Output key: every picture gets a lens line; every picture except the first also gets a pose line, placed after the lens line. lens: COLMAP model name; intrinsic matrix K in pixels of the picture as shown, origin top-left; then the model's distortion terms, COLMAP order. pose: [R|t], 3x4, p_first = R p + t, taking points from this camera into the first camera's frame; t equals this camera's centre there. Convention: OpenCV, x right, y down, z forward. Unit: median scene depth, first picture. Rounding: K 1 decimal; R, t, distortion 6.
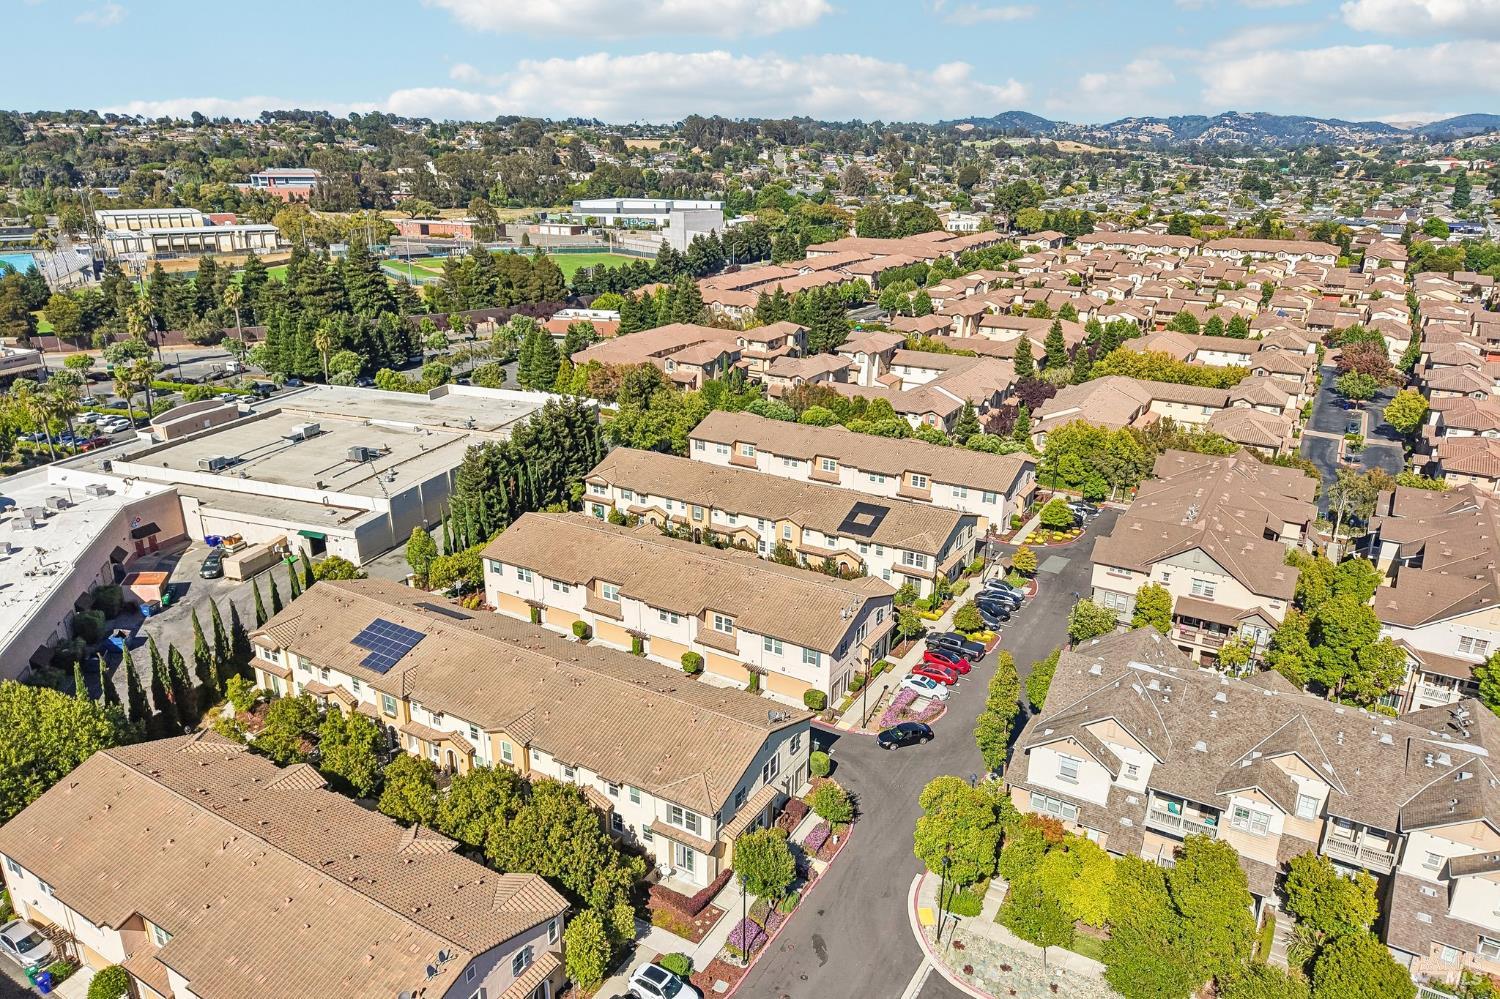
lens RADIAL K [[1001.5, 0, 754.8], [0, 1001.5, 496.4], [0, 0, 1]] dist [0.052182, -0.052894]
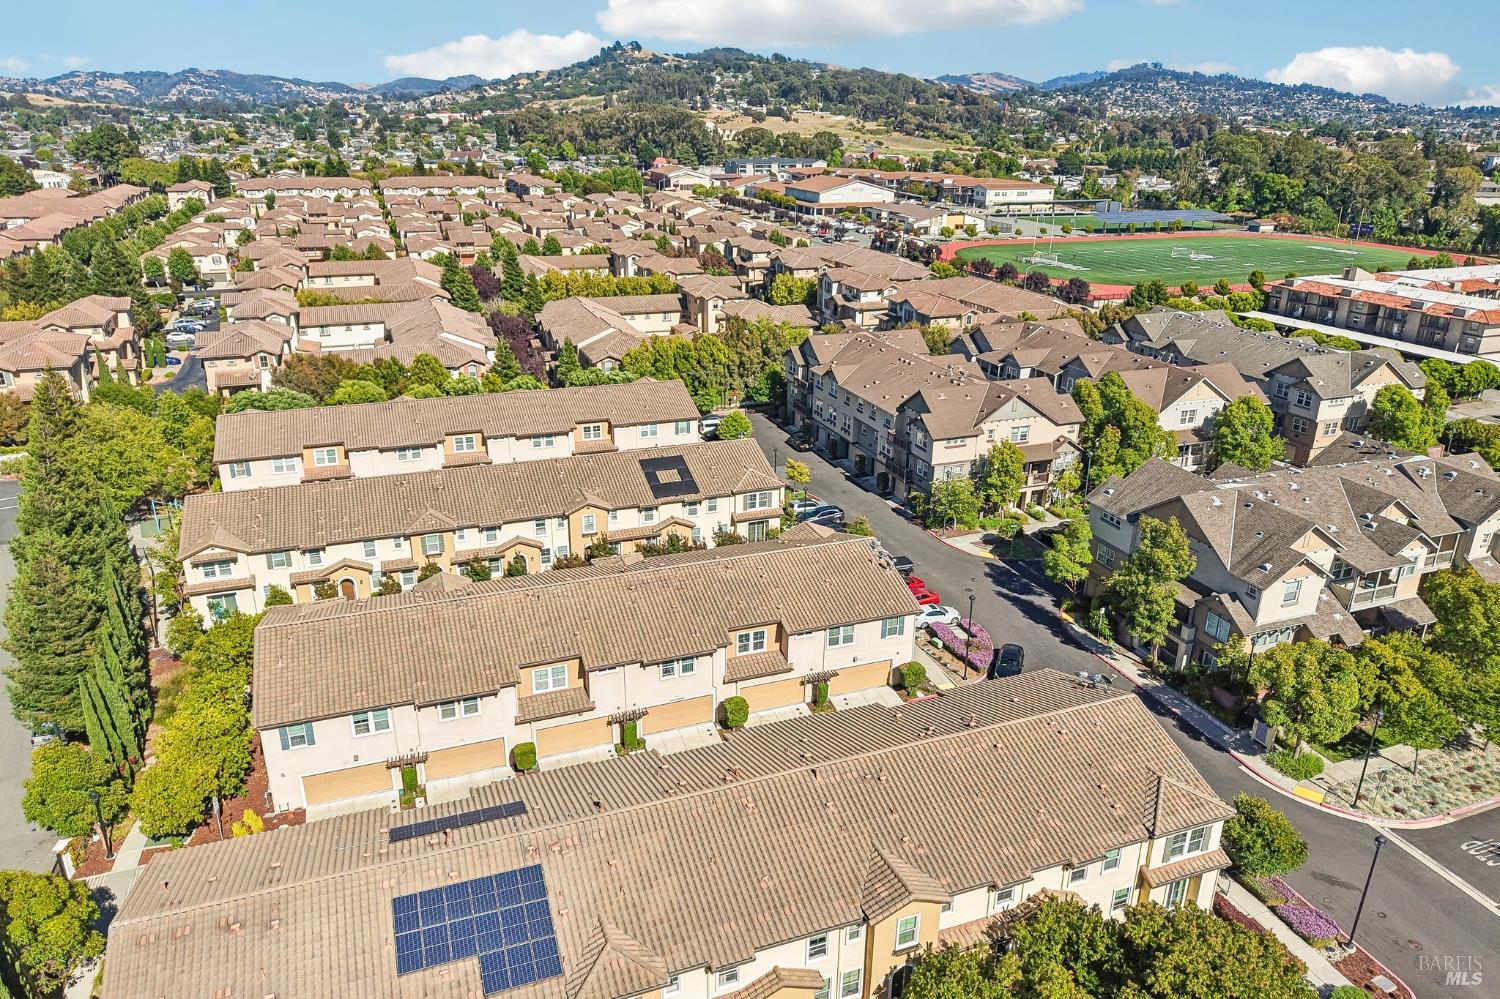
lens RADIAL K [[1011.0, 0, 749.2], [0, 1011.0, 481.1], [0, 0, 1]] dist [0.038506, -0.052273]
pose [[0.625404, -0.270409, 0.731948, -0.281776], [0.255969, 0.957223, 0.134924, -0.041809], [-0.737122, 0.102974, 0.667867, 0.275484]]
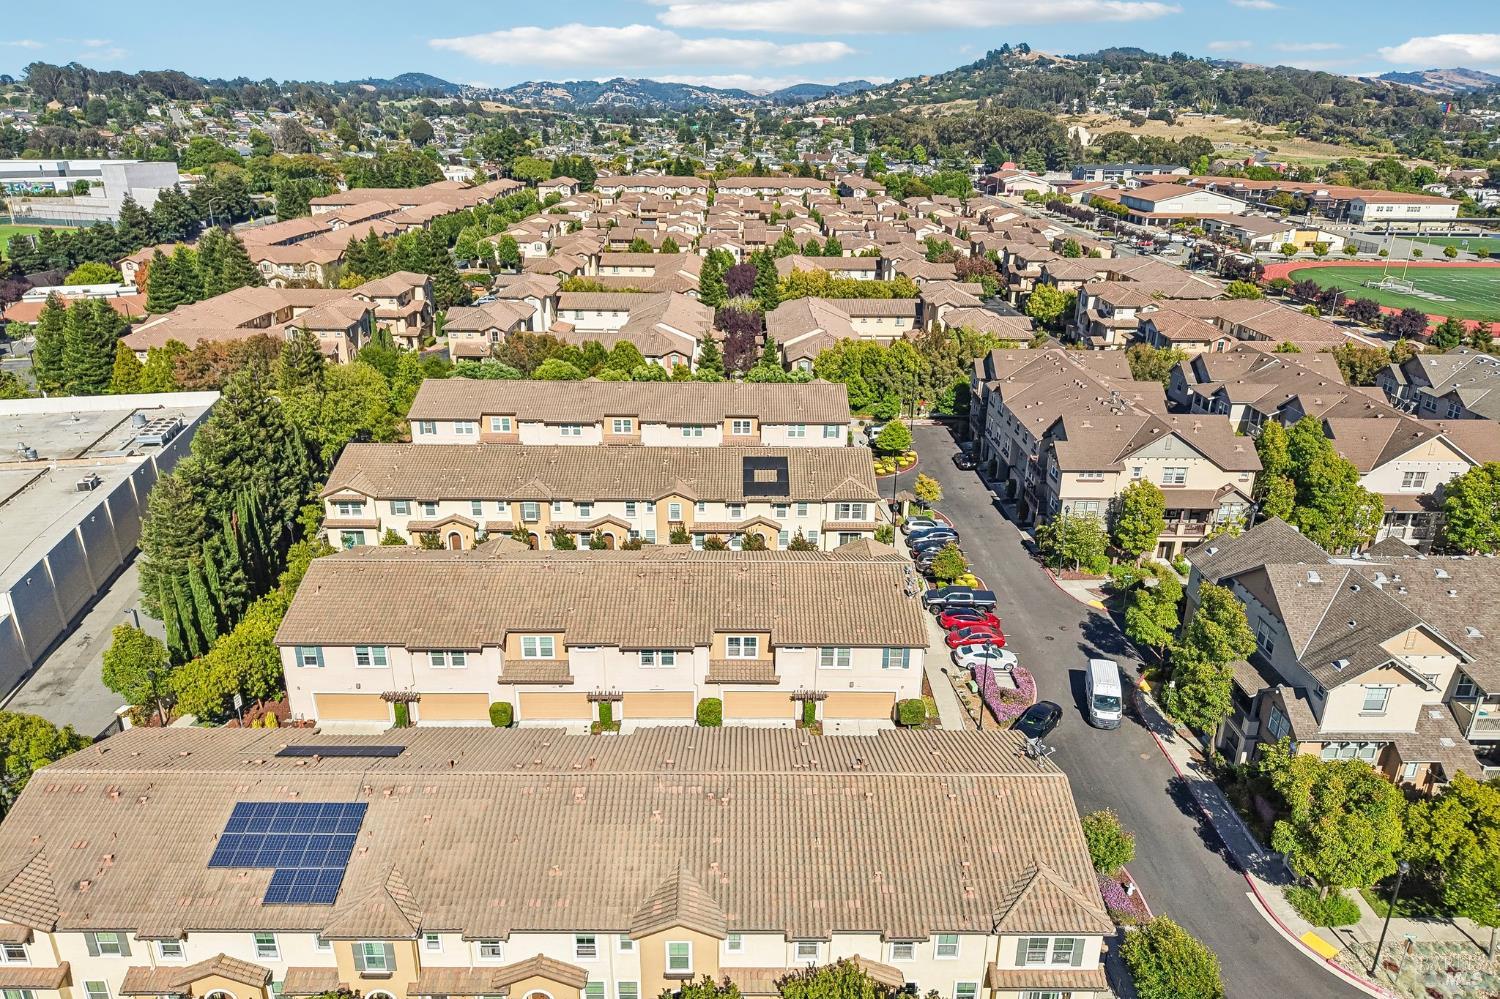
lens RADIAL K [[1011.2, 0, 748.2], [0, 1011.2, 484.4], [0, 0, 1]] dist [0.026021, -0.032292]
pose [[0.857849, -0.179740, 0.481444, -0.186037], [0.171008, 0.983292, 0.062392, -0.014502], [-0.484614, 0.028808, 0.874254, 0.203552]]
